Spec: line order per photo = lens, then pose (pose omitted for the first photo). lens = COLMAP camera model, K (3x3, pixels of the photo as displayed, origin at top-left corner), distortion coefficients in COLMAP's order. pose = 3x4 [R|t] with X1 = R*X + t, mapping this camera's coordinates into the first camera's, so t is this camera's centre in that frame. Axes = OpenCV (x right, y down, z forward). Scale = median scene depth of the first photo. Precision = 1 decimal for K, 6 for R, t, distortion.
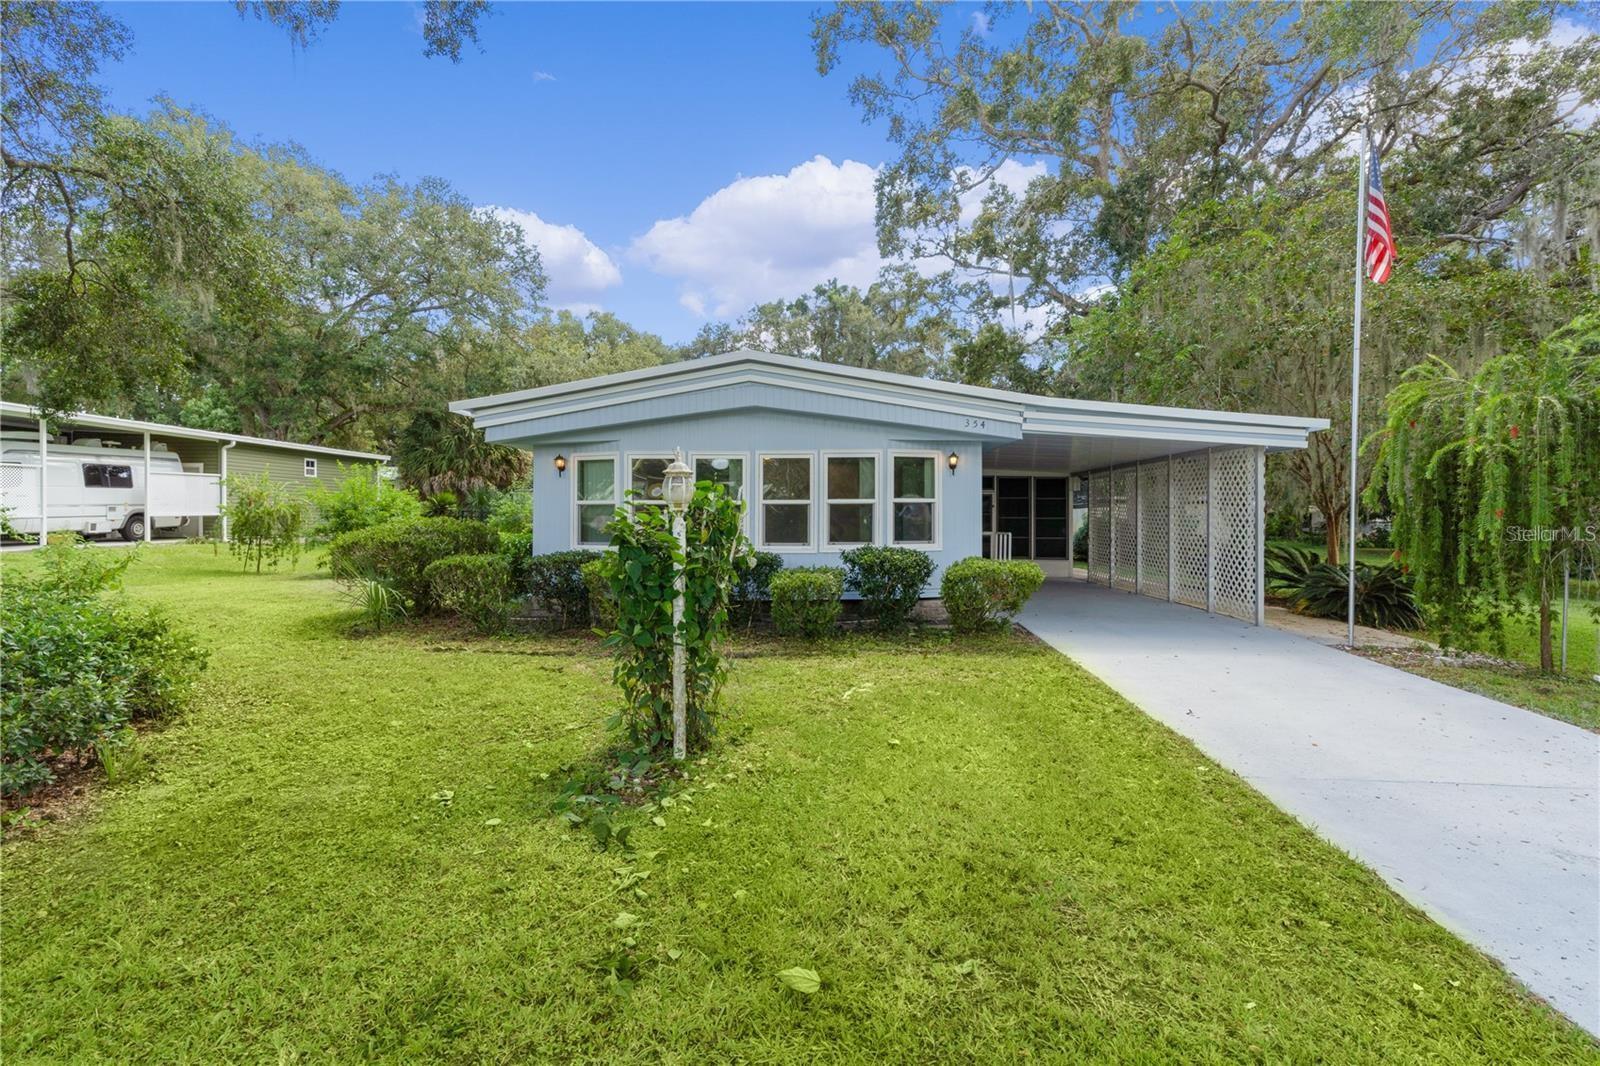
lens RADIAL K [[771.6, 0, 801.4], [0, 771.6, 517.0], [0, 0, 1]] dist [0.003619, -0.001101]
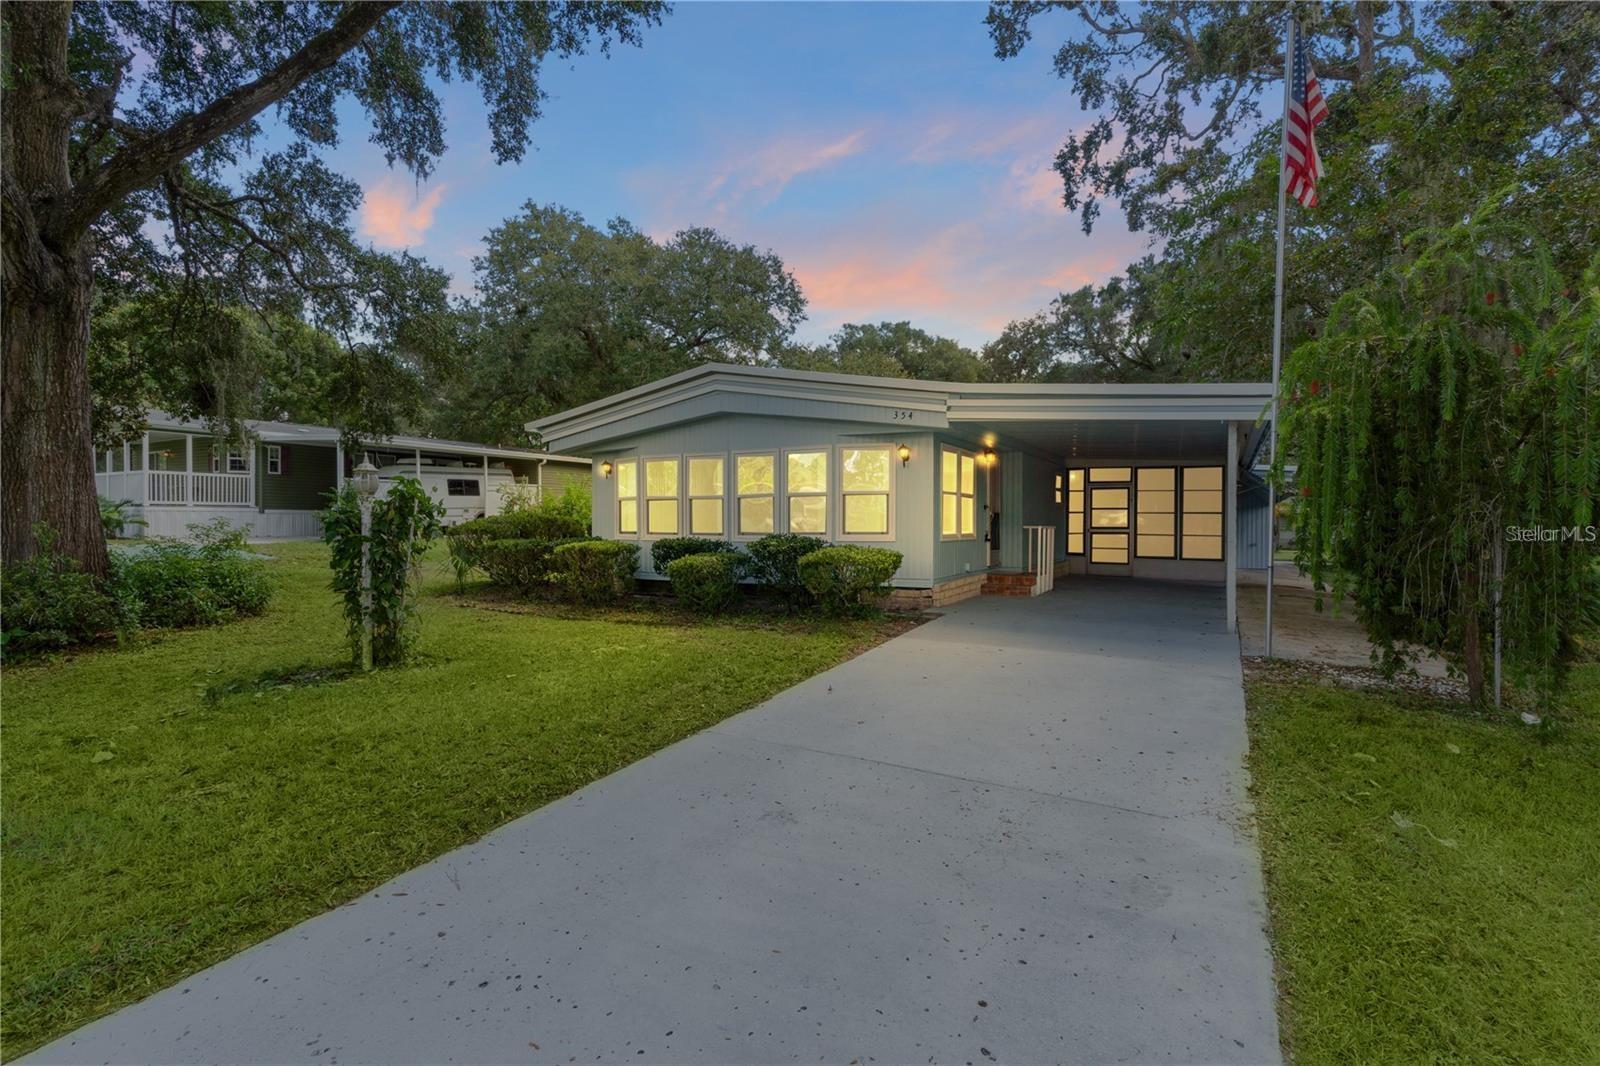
lens RADIAL K [[771.6, 0, 799.4], [0, 771.6, 537.2], [0, 0, 1]] dist [0.003619, -0.001101]
pose [[0.890444, 0.009178, -0.455000, 0.361900], [0.000093, 0.999793, 0.020348, 0.011489], [0.455092, -0.018161, 0.890259, 0.025611]]
